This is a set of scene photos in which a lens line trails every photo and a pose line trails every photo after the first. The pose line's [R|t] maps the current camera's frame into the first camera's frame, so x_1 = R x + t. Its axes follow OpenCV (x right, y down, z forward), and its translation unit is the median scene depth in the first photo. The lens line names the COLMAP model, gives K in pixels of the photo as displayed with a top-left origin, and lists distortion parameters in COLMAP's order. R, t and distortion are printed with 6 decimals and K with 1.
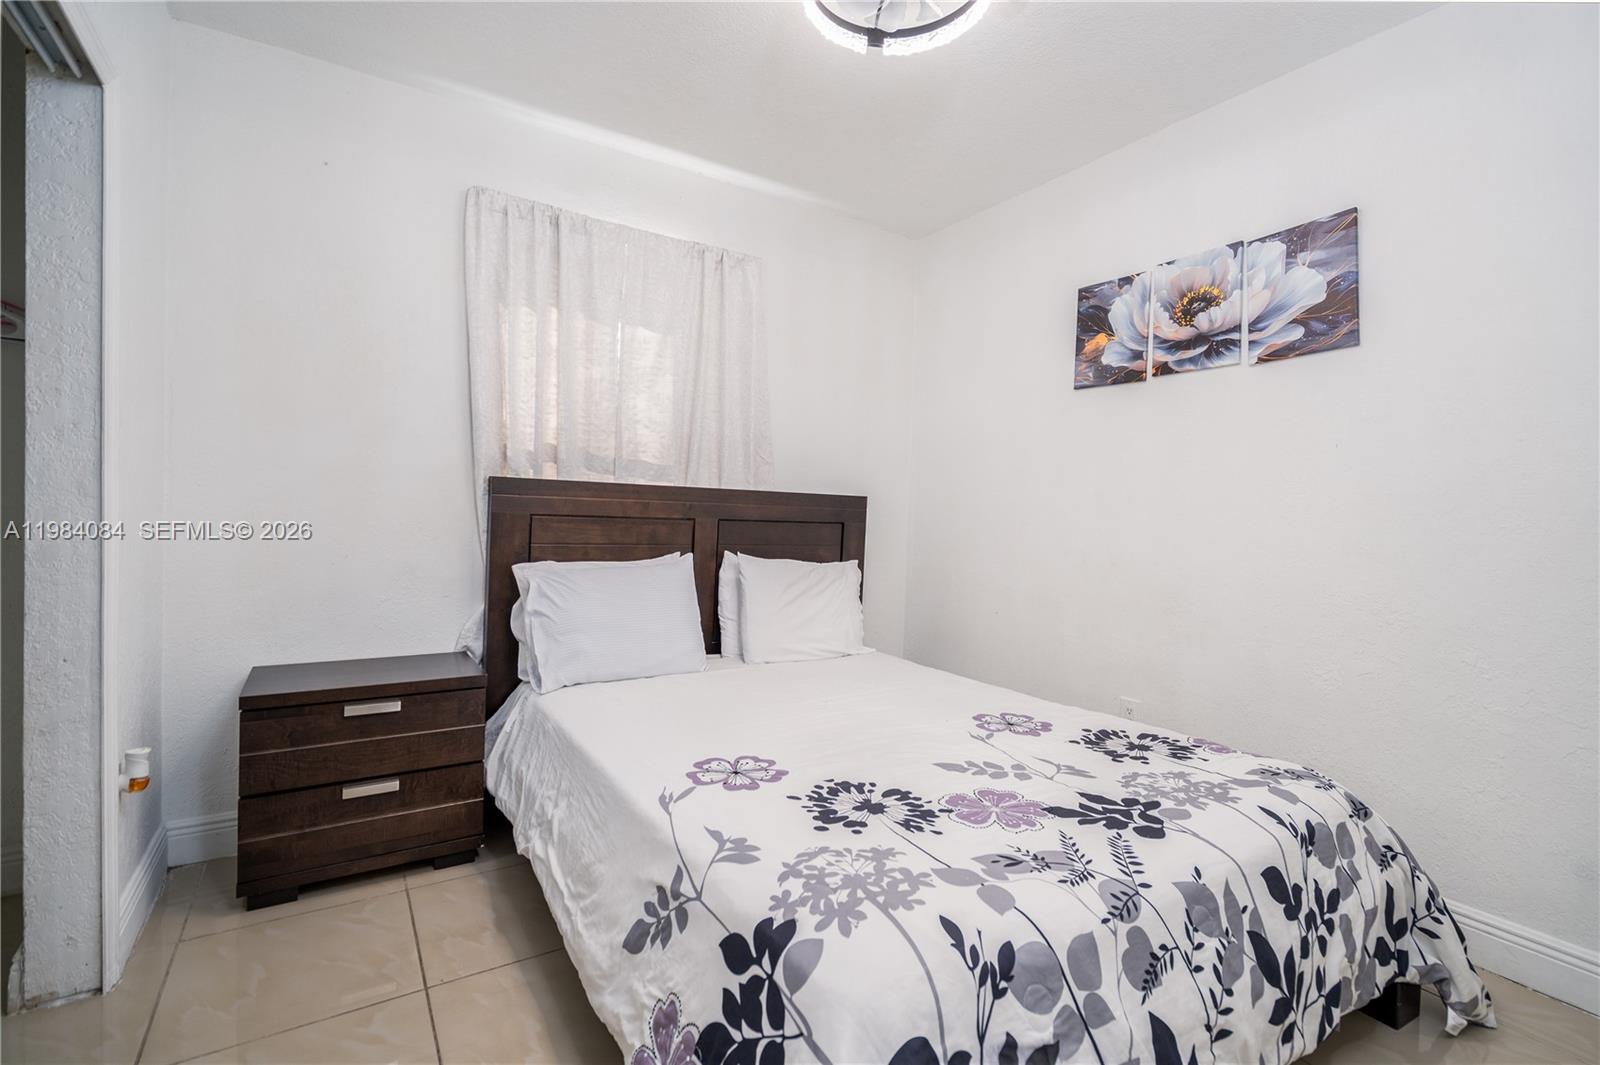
lens RADIAL K [[735.5, 0, 789.8], [0, 735.5, 534.5], [0, 0, 1]] dist [0.001156, -0.000322]
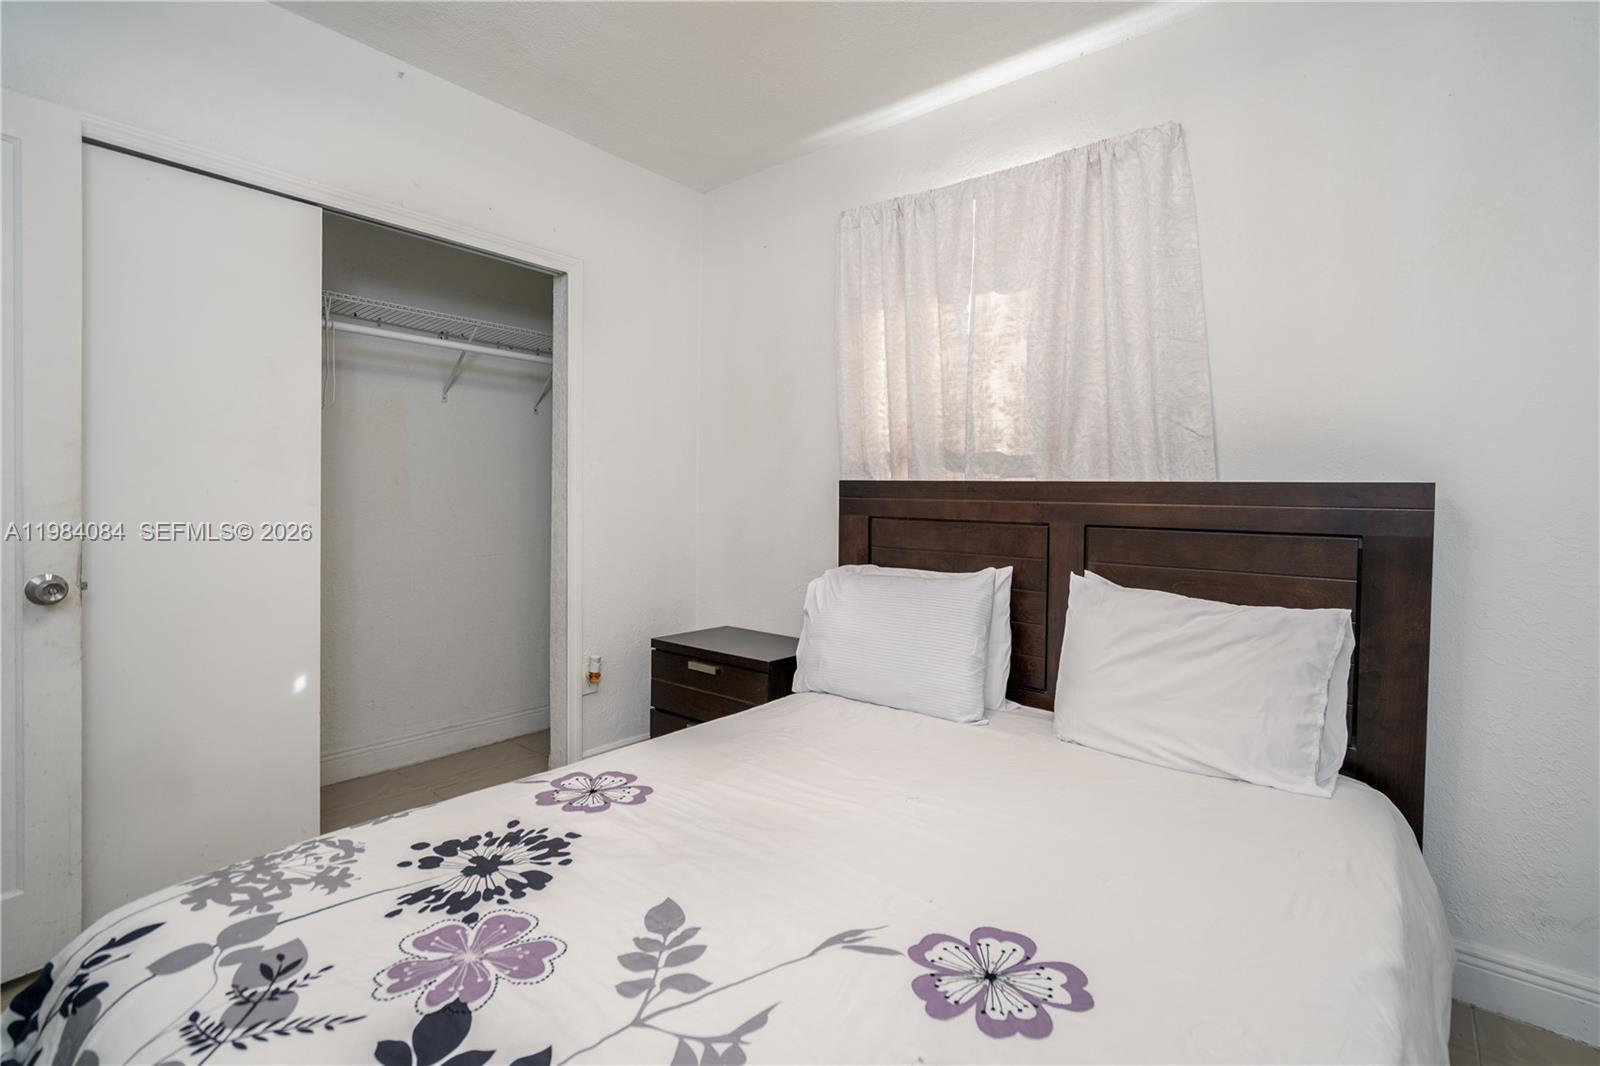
lens RADIAL K [[735.5, 0, 795.3], [0, 735.5, 516.0], [0, 0, 1]] dist [0.001156, -0.000322]
pose [[0.310048, -0.005774, -0.950703, 0.745419], [-0.035708, 0.999205, -0.017714, -0.010508], [0.950050, 0.039440, 0.309596, 0.797432]]
